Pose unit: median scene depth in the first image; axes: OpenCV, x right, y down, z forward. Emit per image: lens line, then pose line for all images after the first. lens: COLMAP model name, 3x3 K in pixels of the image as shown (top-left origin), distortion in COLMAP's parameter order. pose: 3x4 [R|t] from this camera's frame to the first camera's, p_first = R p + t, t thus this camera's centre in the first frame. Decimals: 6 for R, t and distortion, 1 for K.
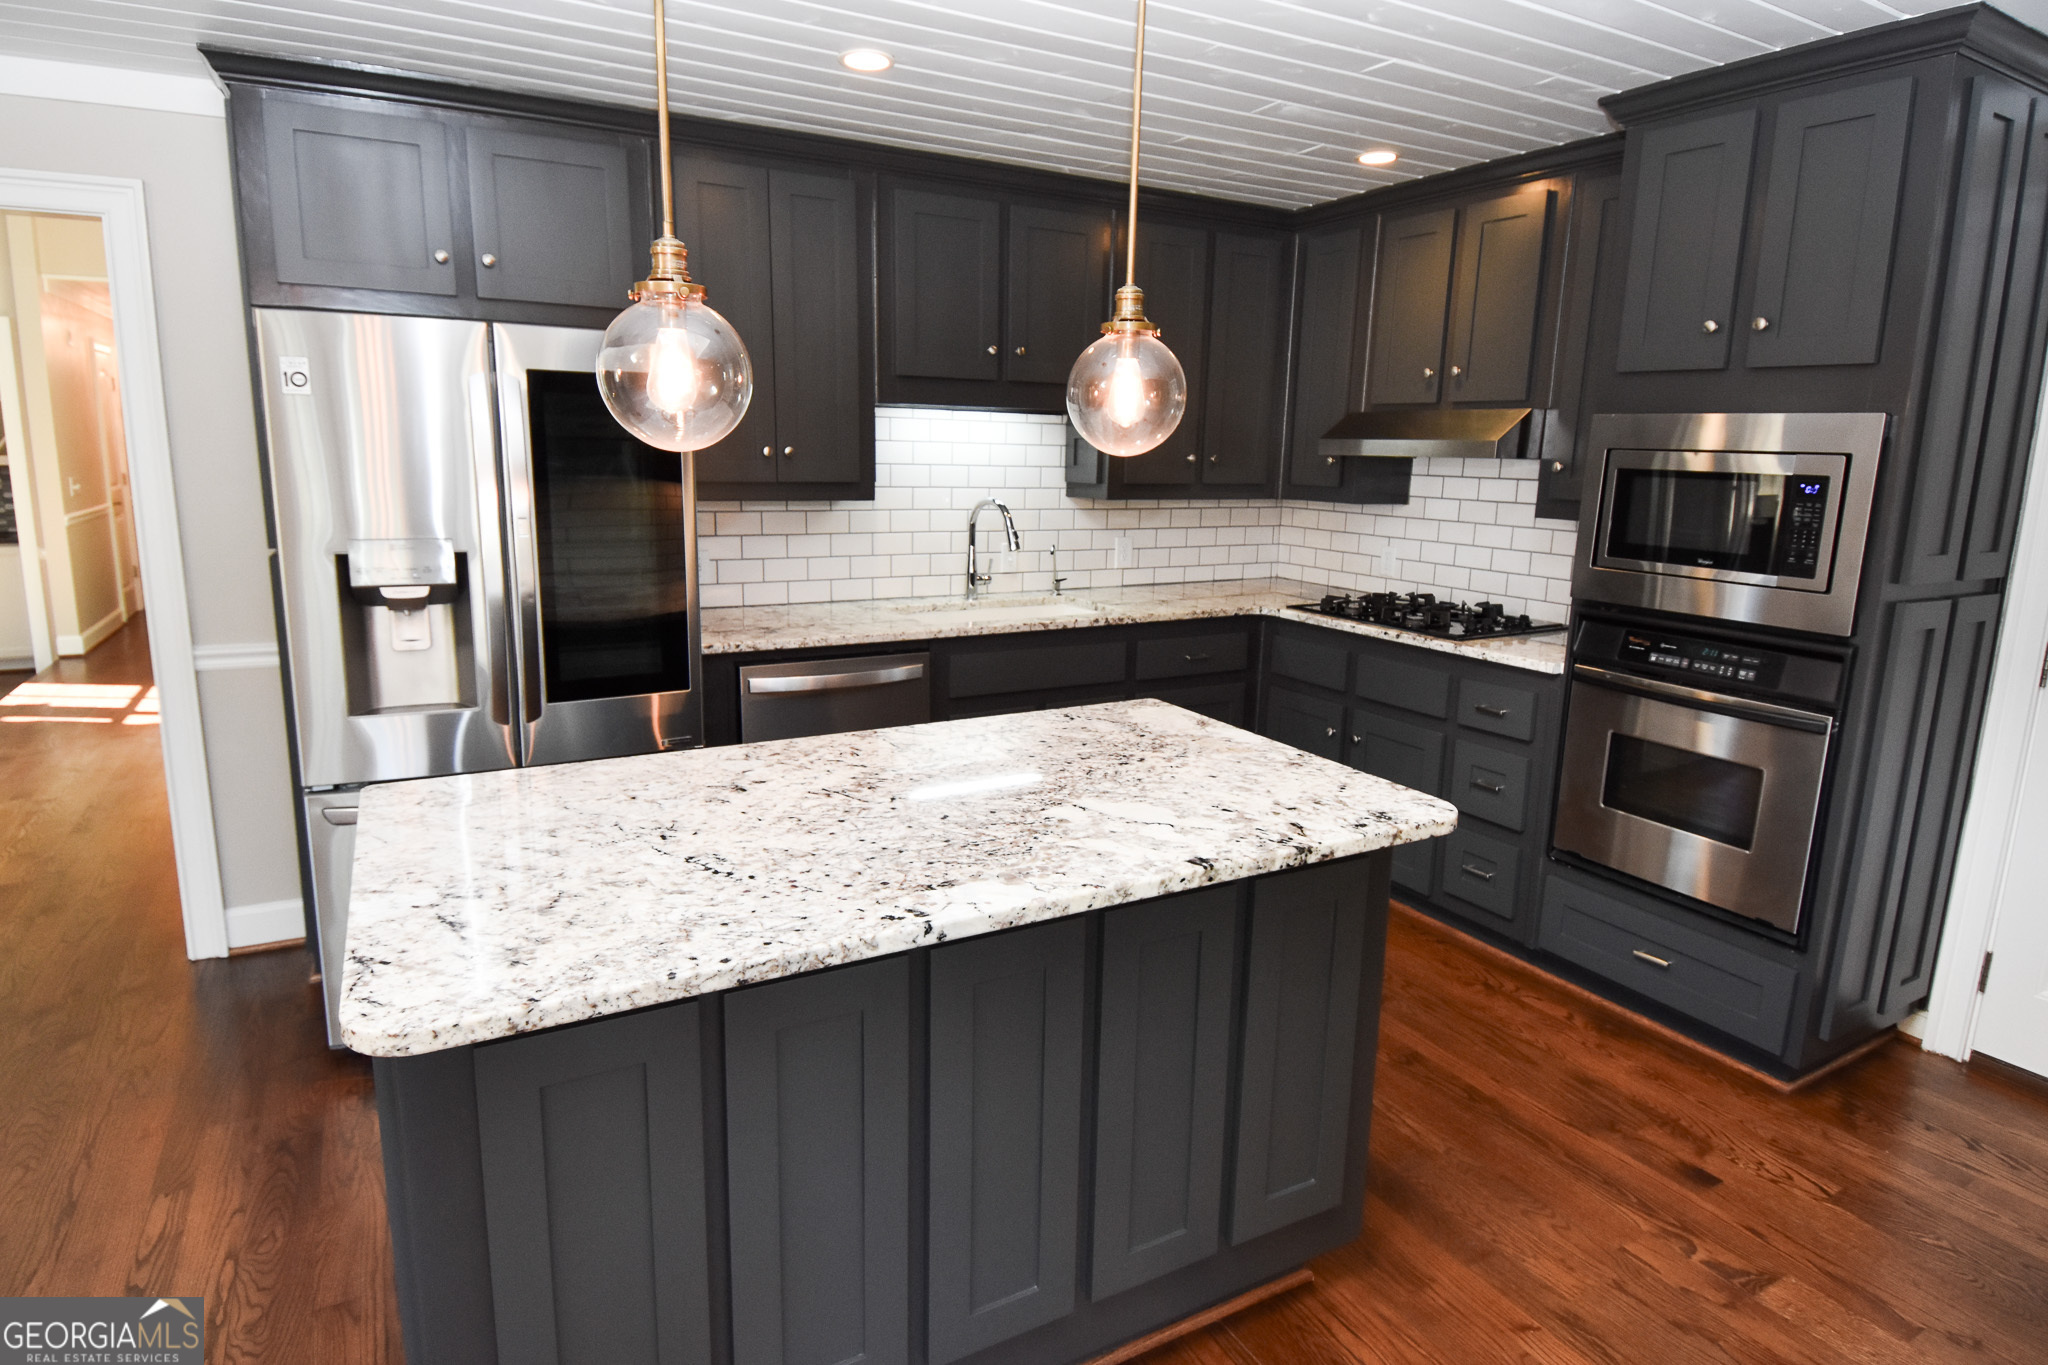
lens RADIAL K [[1099.0, 0, 1003.9], [0, 1099.0, 676.2], [0, 0, 1]] dist [0.048486, -0.051139]
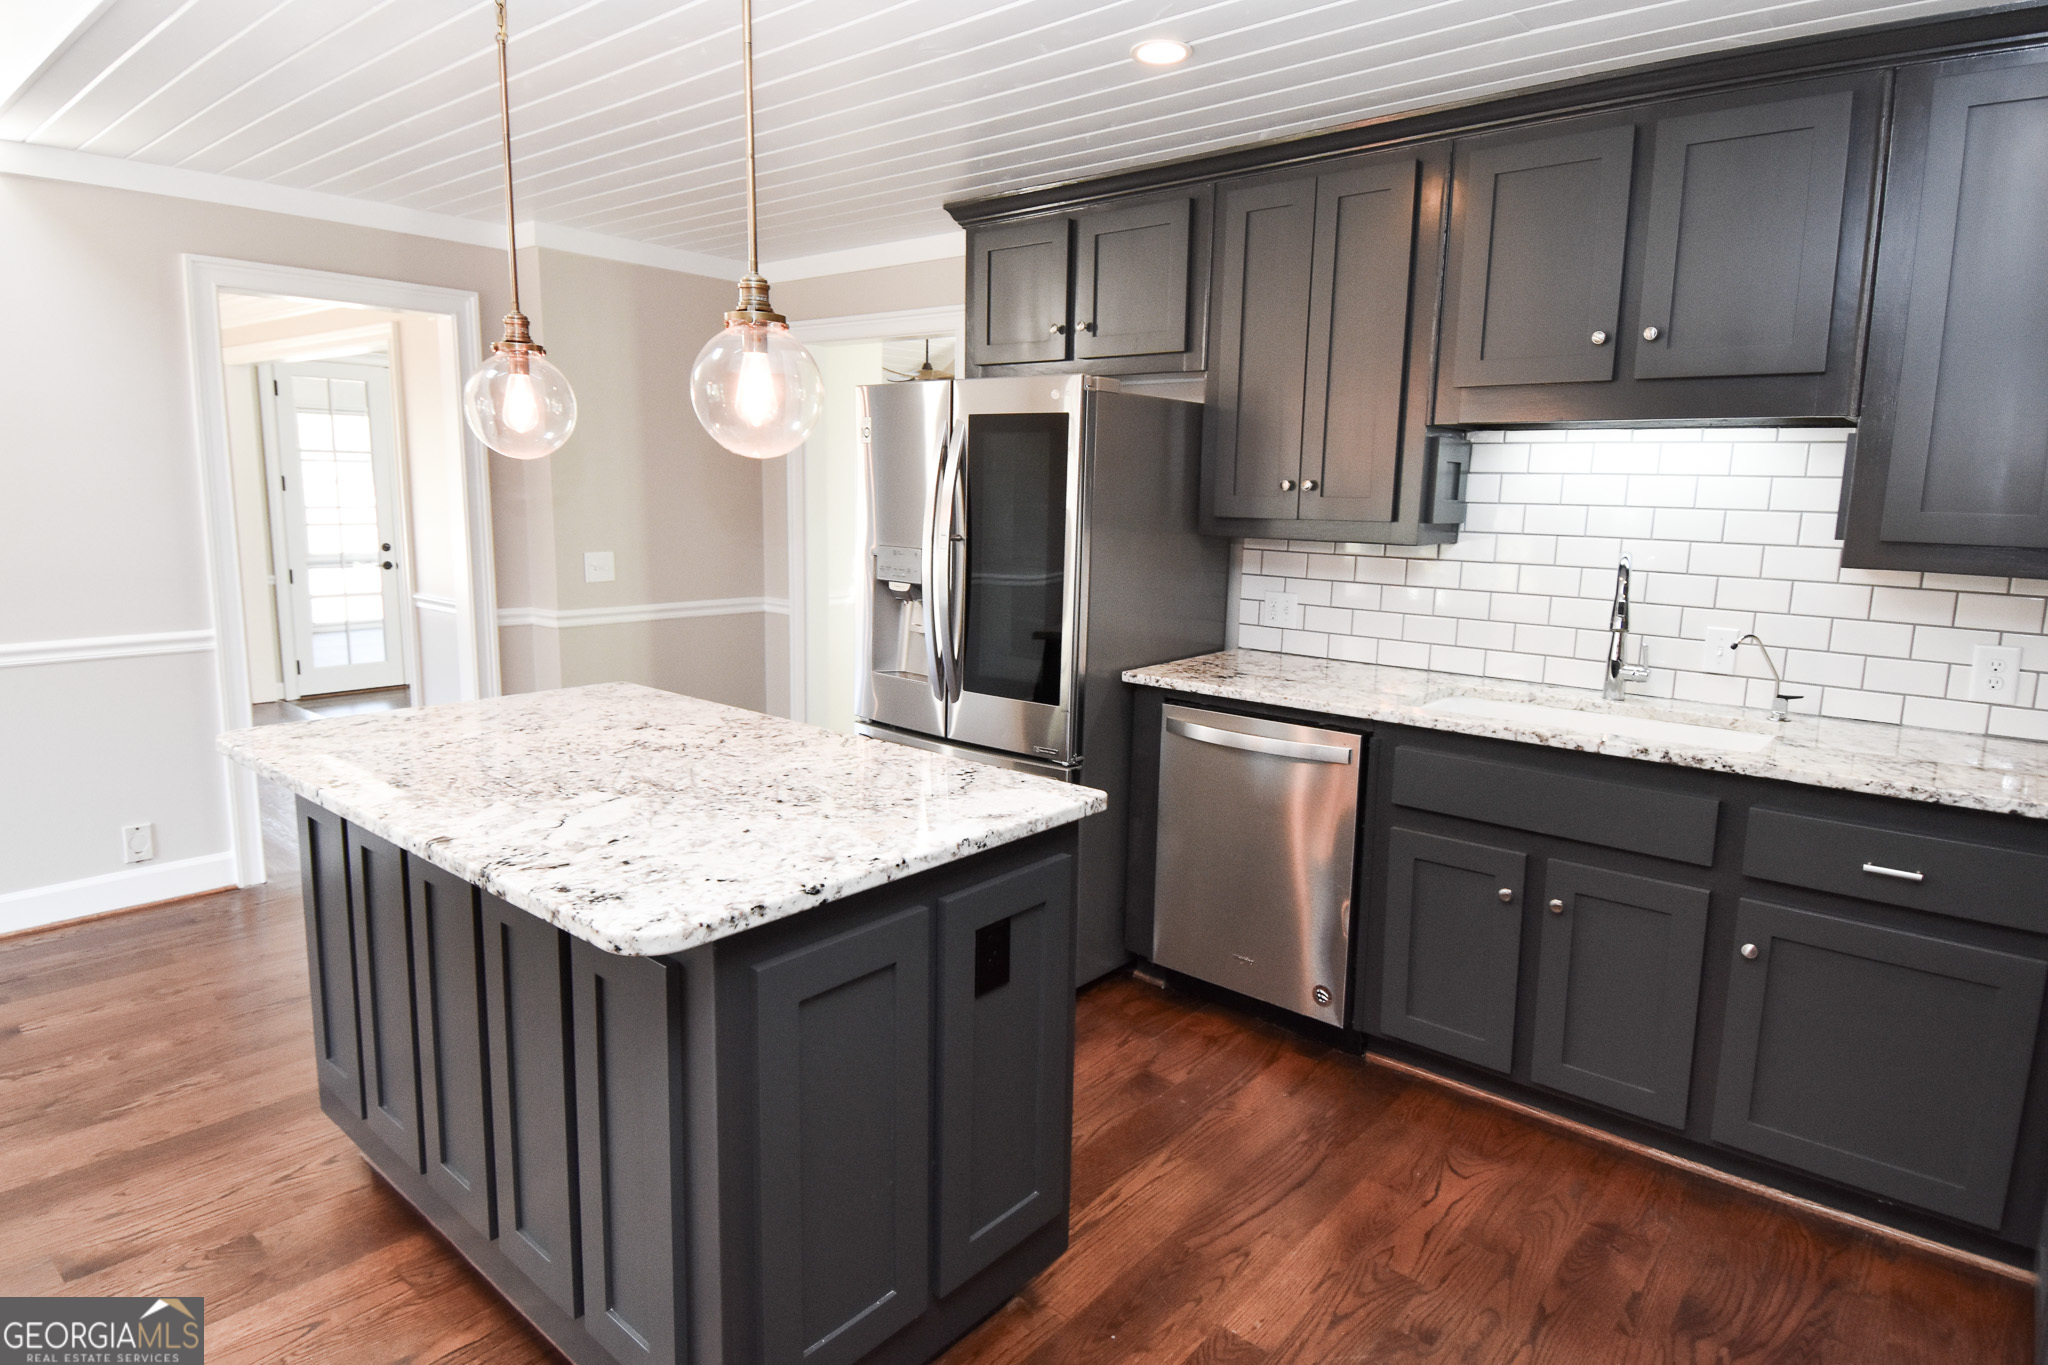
lens RADIAL K [[1129.8, 0, 1045.3], [0, 1129.8, 690.8], [0, 0, 1]] dist [0.024776, -0.000781]
pose [[0.373650, 0.154169, -0.914668, 1.091484], [-0.201101, 0.976101, 0.082372, -0.137936], [0.905508, 0.153162, 0.395724, 0.868763]]
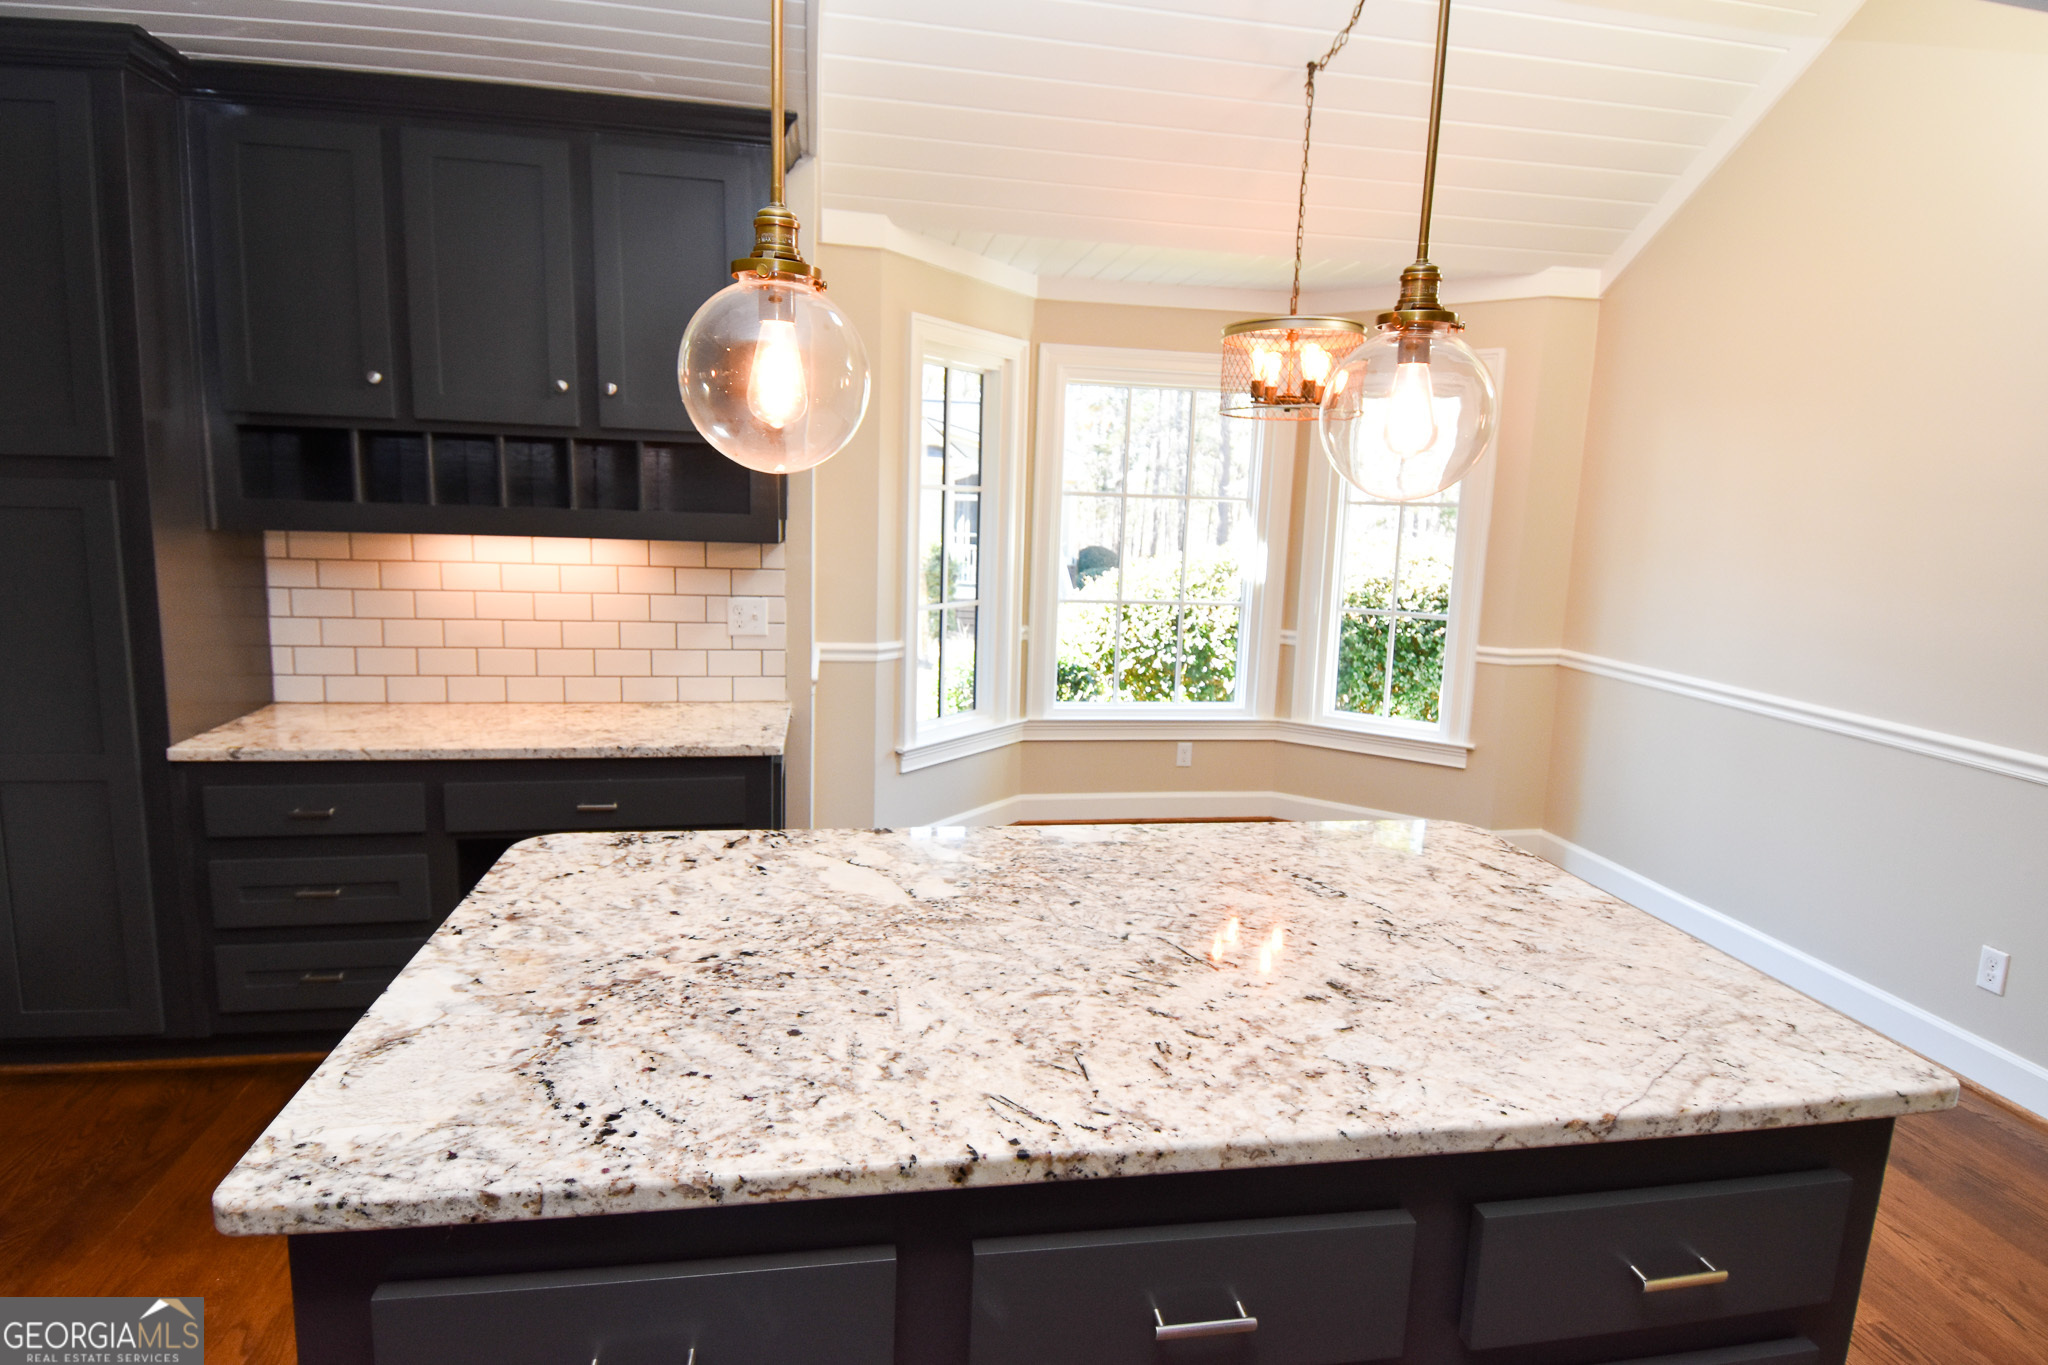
lens RADIAL K [[1099.0, 0, 1011.9], [0, 1099.0, 682.6], [0, 0, 1]] dist [0.048486, -0.051139]
pose [[-0.947982, -0.107323, 0.299686, -0.225028], [0.008966, 0.932075, 0.362154, -0.316631], [-0.318198, 0.346003, -0.882628, 1.555765]]
